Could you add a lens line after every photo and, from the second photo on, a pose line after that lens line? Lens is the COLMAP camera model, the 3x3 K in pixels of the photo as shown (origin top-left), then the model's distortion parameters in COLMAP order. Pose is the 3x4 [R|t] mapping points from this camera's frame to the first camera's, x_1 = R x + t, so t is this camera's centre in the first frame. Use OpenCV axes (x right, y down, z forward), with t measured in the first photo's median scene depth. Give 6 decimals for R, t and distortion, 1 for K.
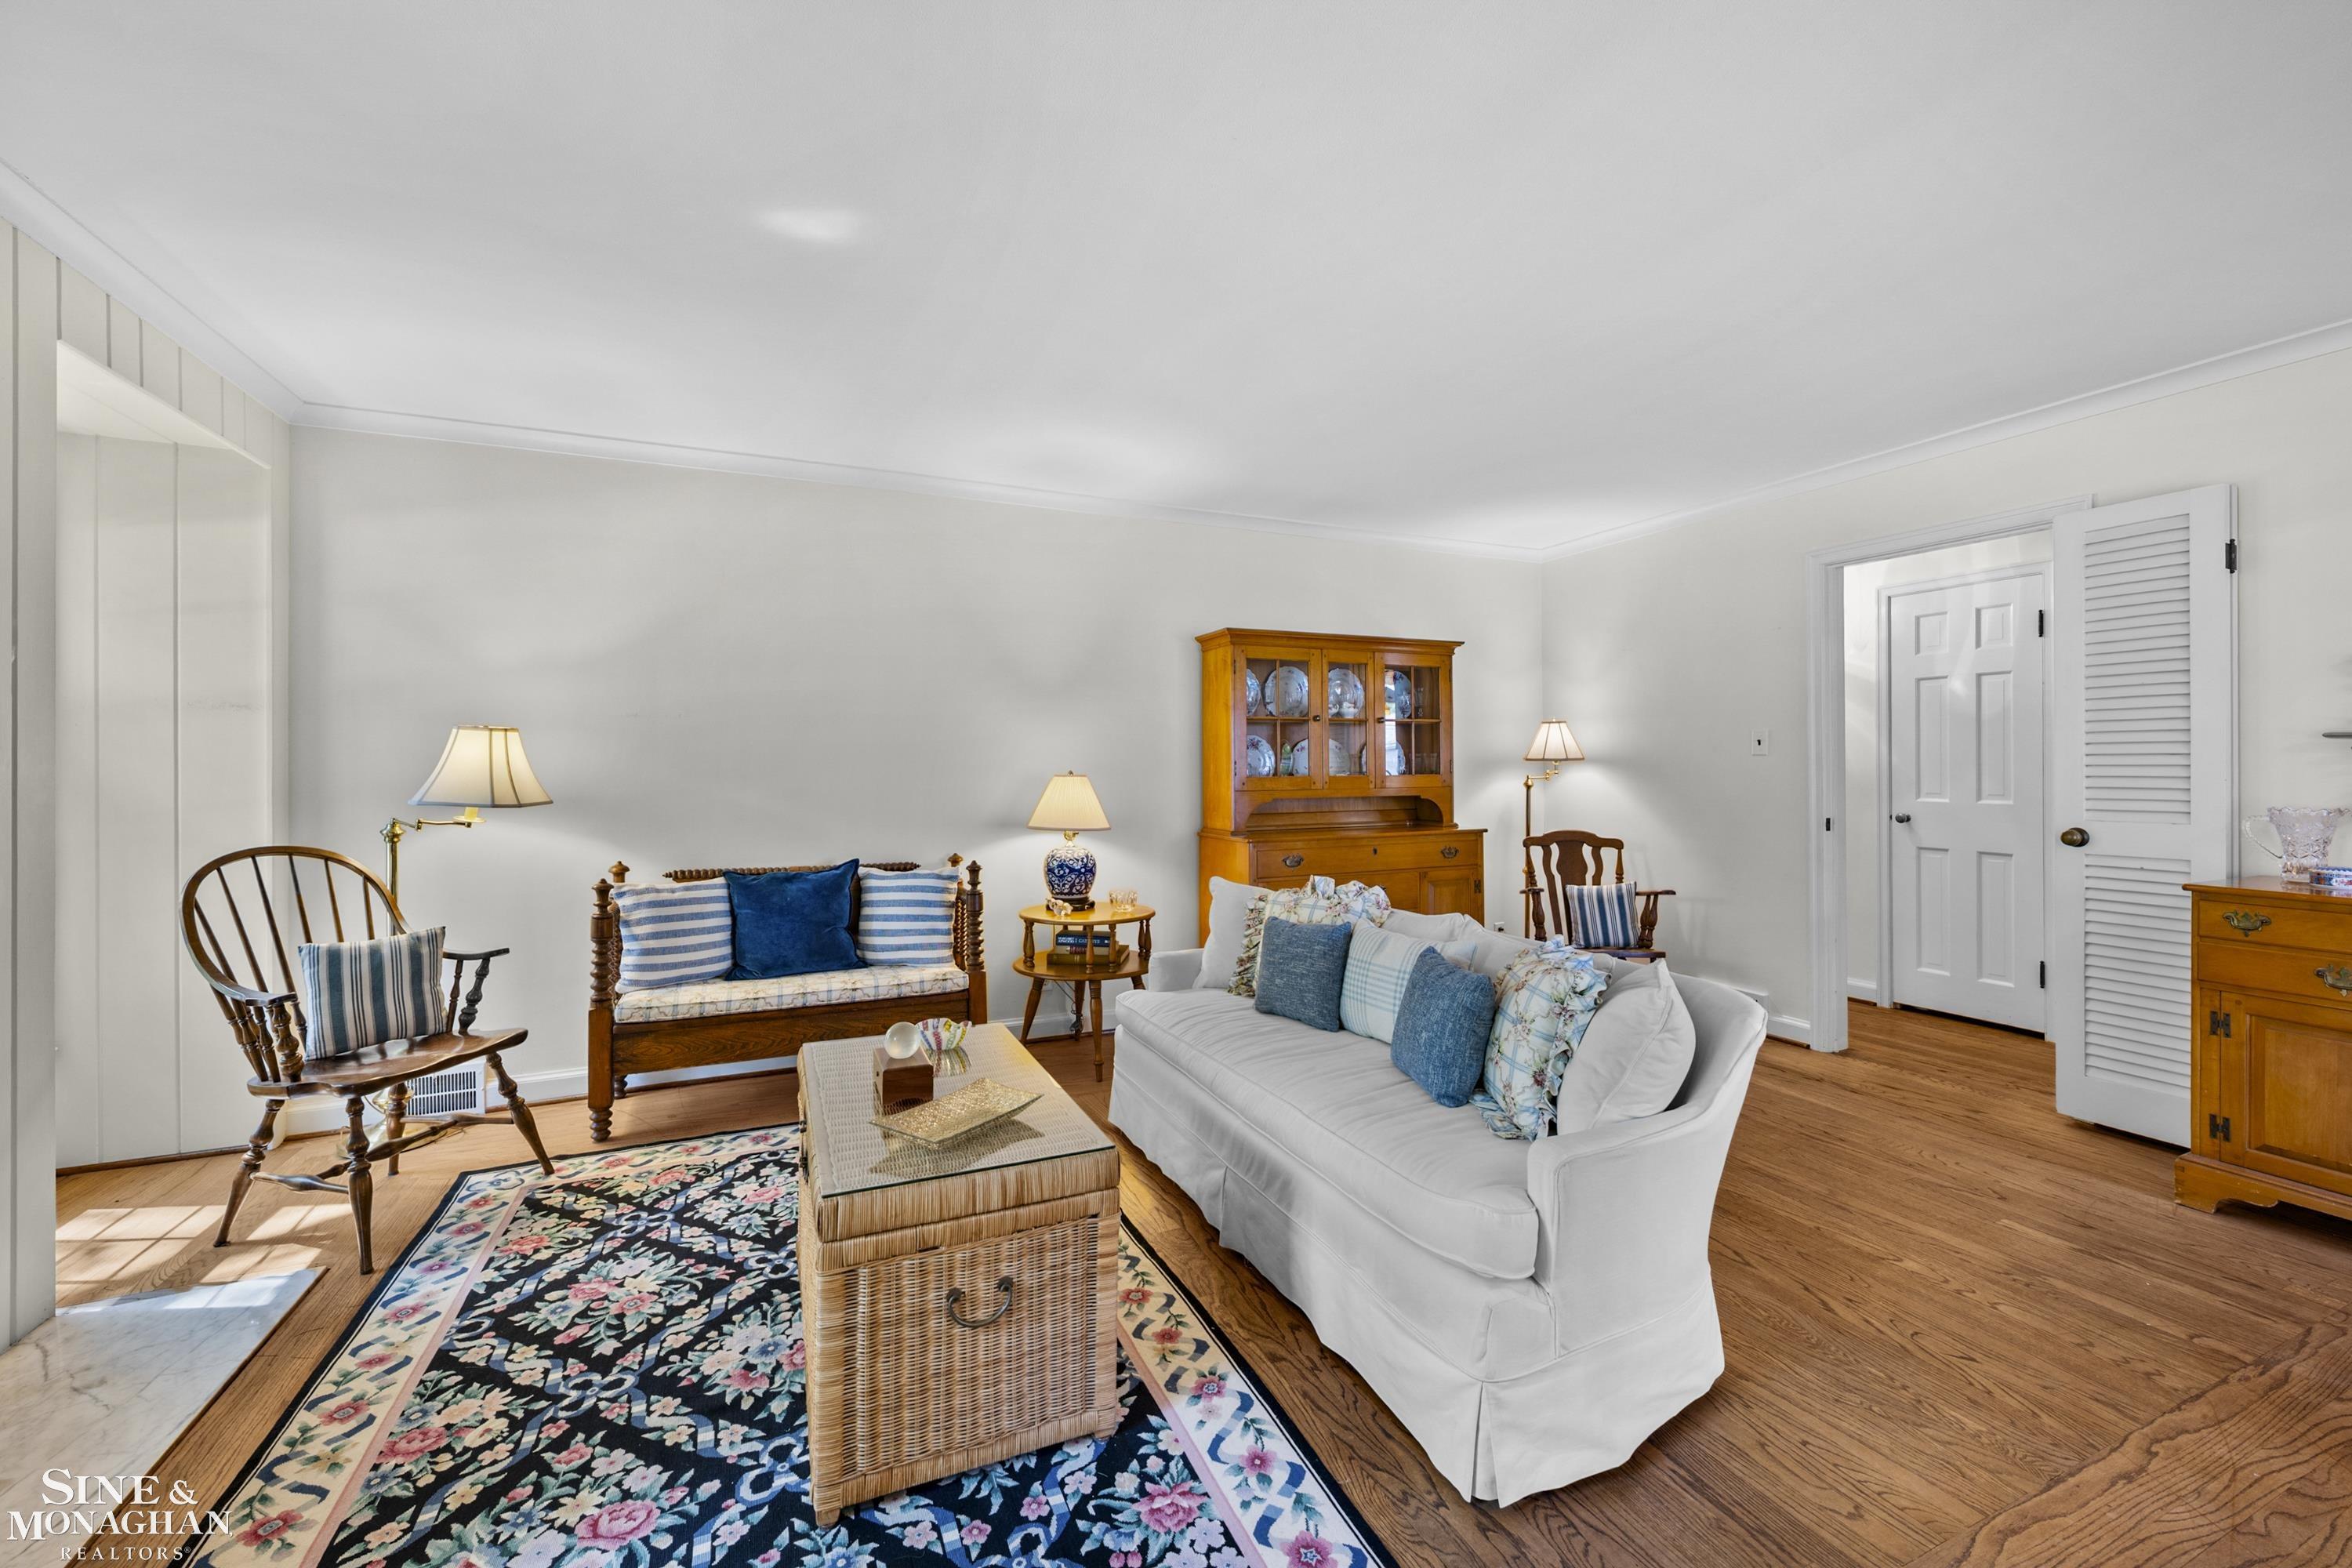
lens RADIAL K [[936.8, 0, 1180.9], [0, 936.8, 777.0], [0, 0, 1]] dist [-0.000732, -0.000191]
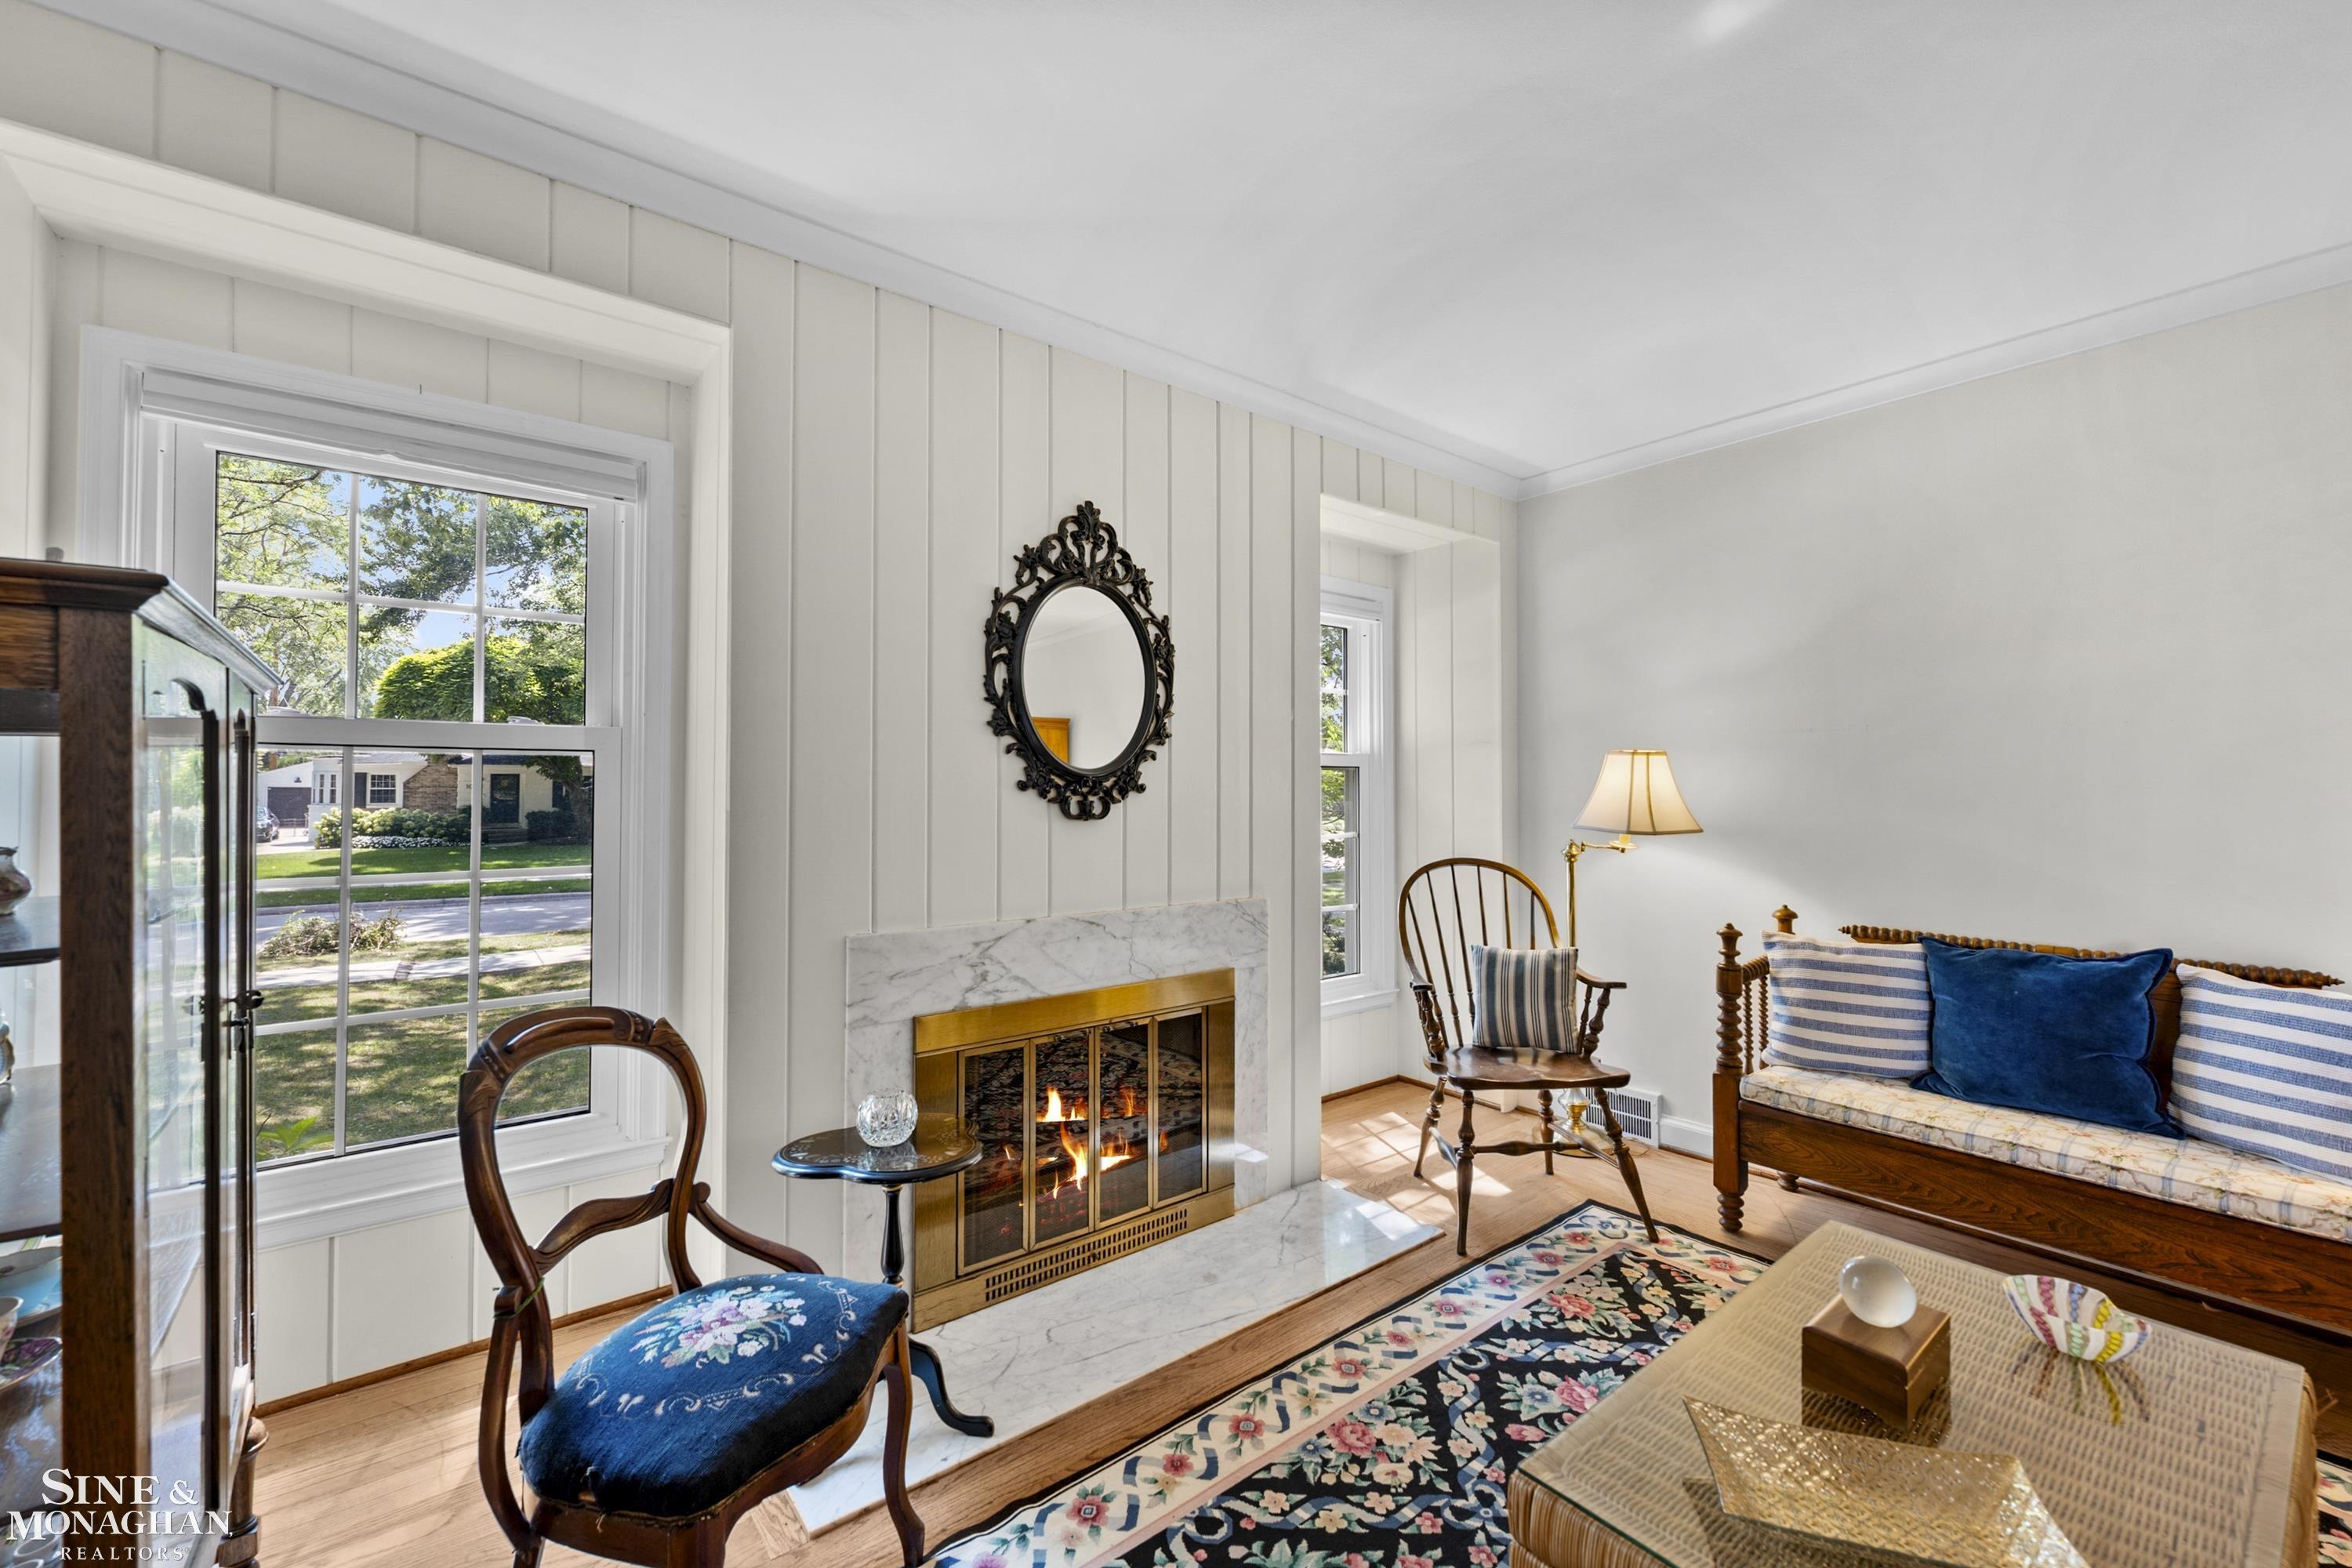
lens RADIAL K [[944.1, 0, 1178.2], [0, 944.1, 779.5], [0, 0, 1]] dist [-0.001296, -0.000147]
pose [[0.250224, -0.009164, -0.968145, 0.101470], [-0.011341, 0.999859, -0.012395, -0.007046], [0.968122, 0.014081, 0.250085, 0.326477]]
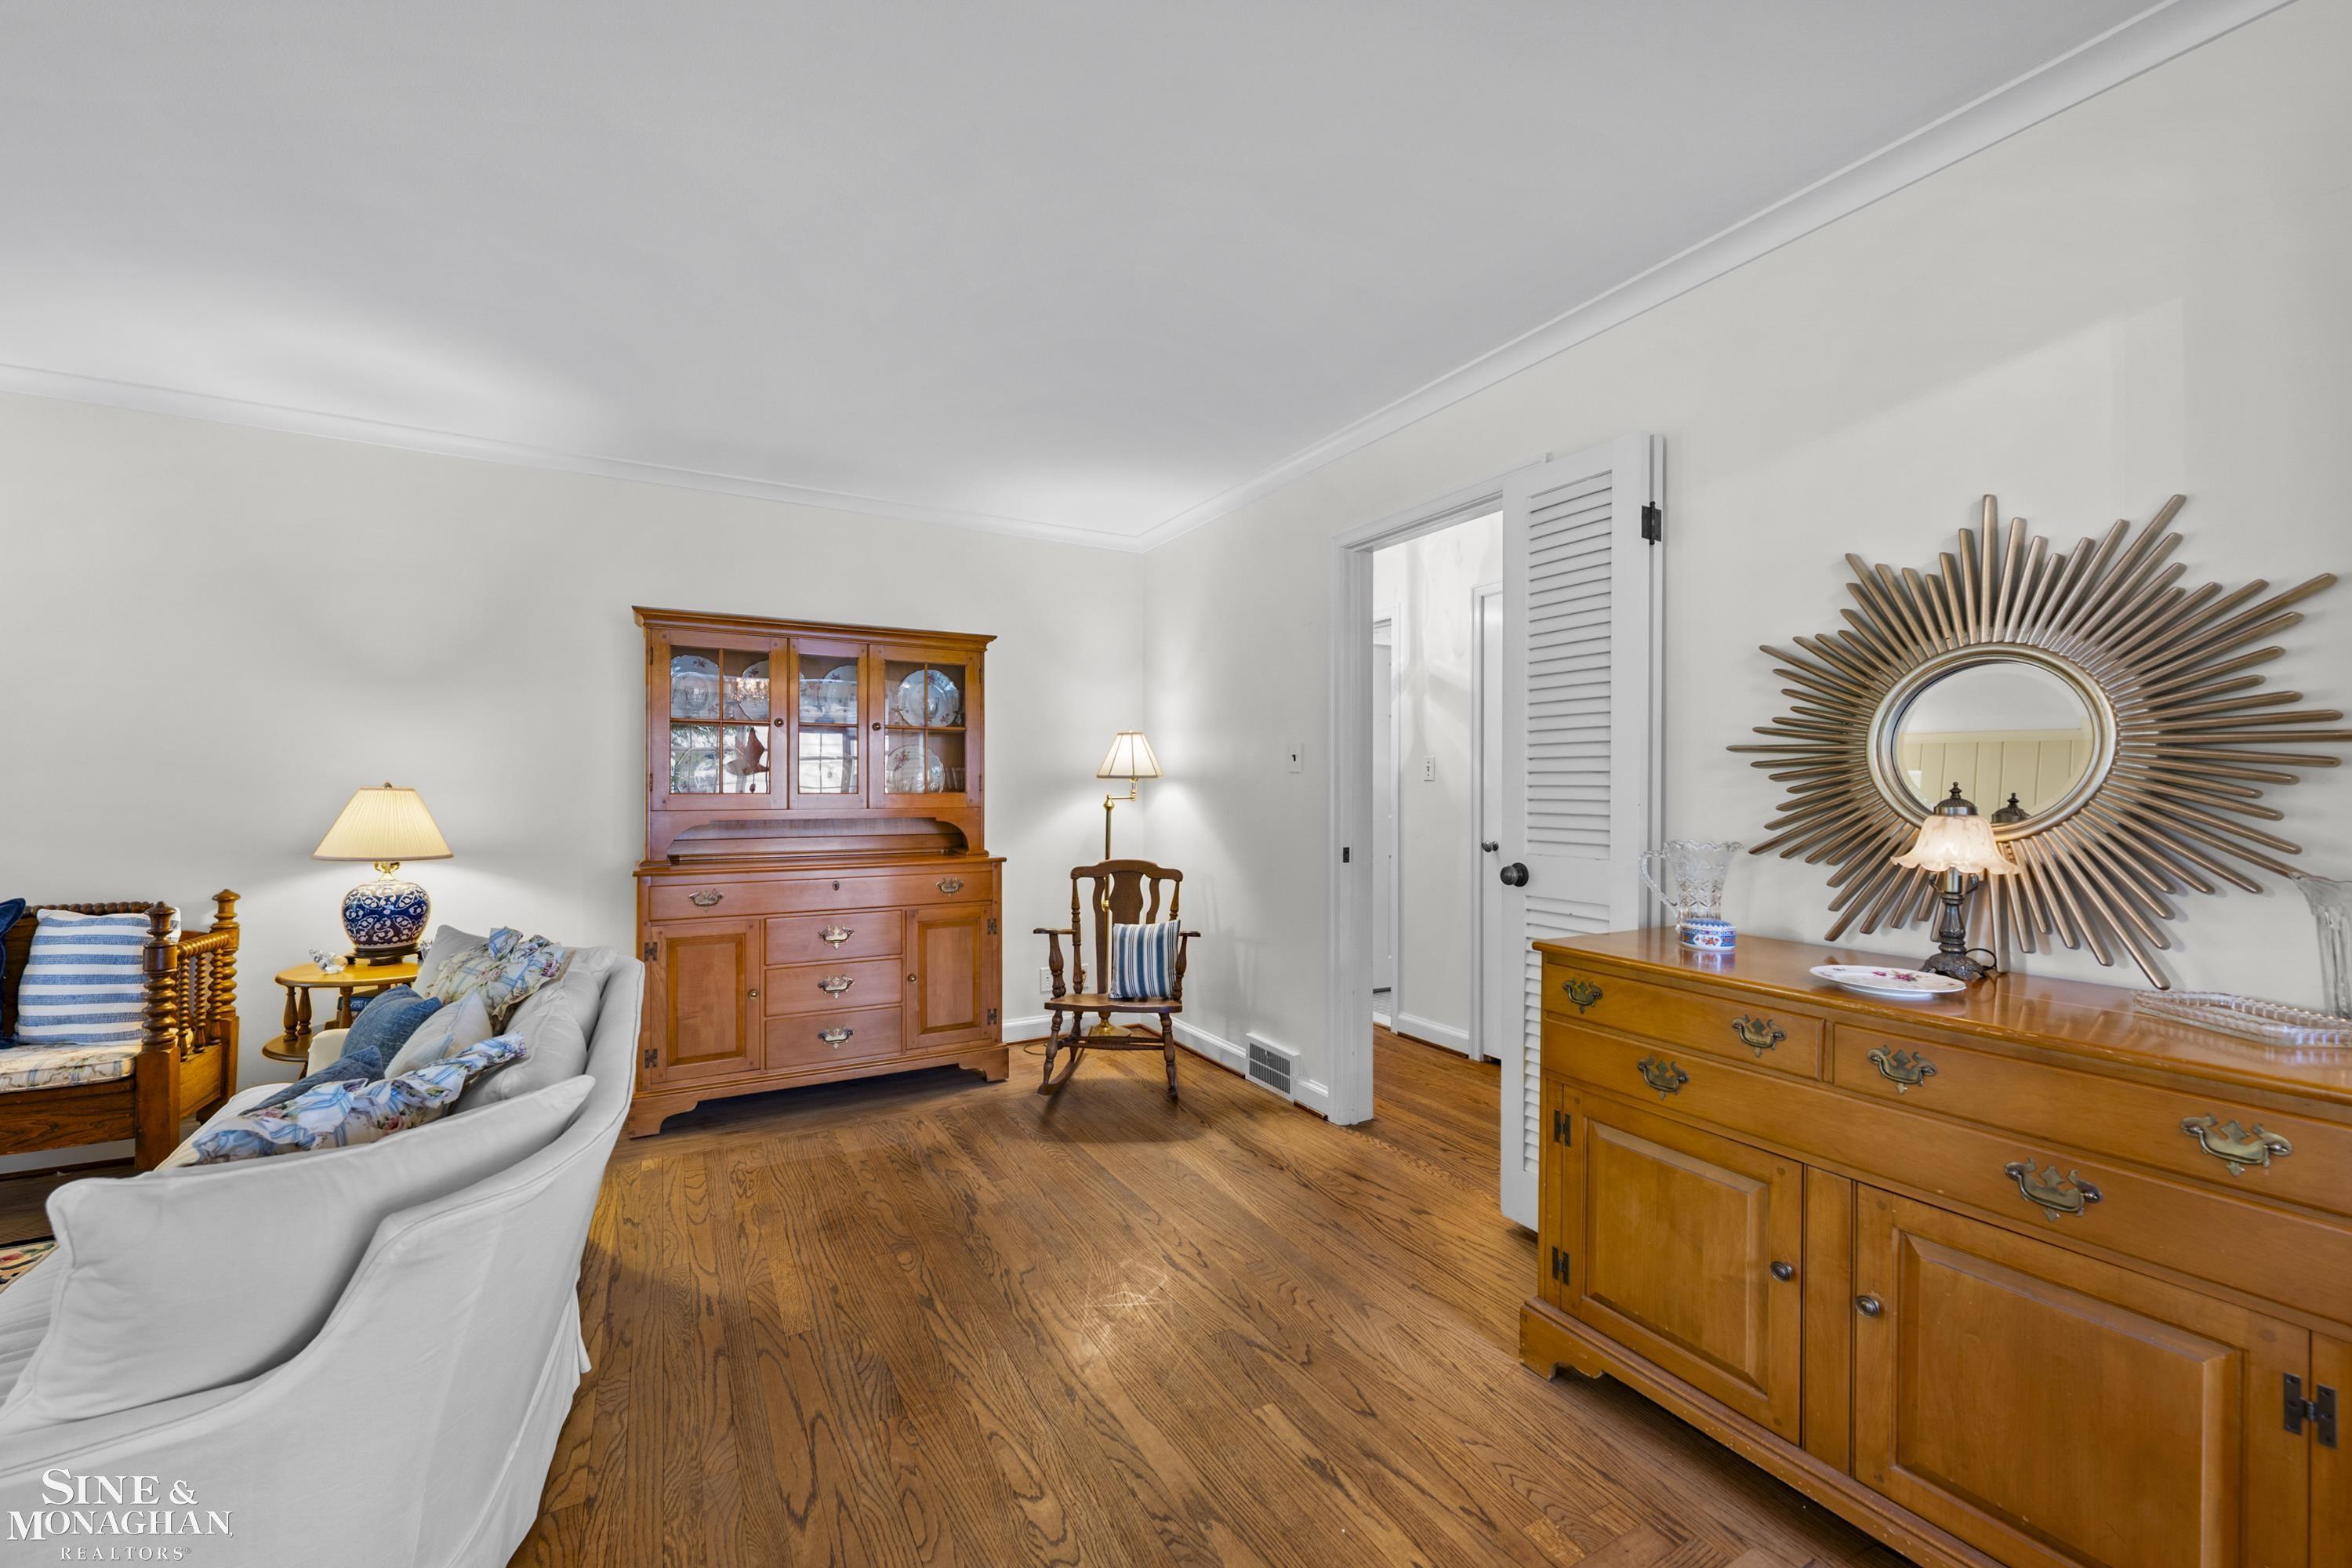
lens RADIAL K [[929.4, 0, 1178.0], [0, 929.4, 795.6], [0, 0, 1]] dist [-0.000970, -0.000085]
pose [[0.995784, 0.008635, 0.091322, 0.663307], [-0.008444, 0.999961, -0.002478, 0.000698], [-0.091340, 0.001696, 0.995818, 0.255967]]
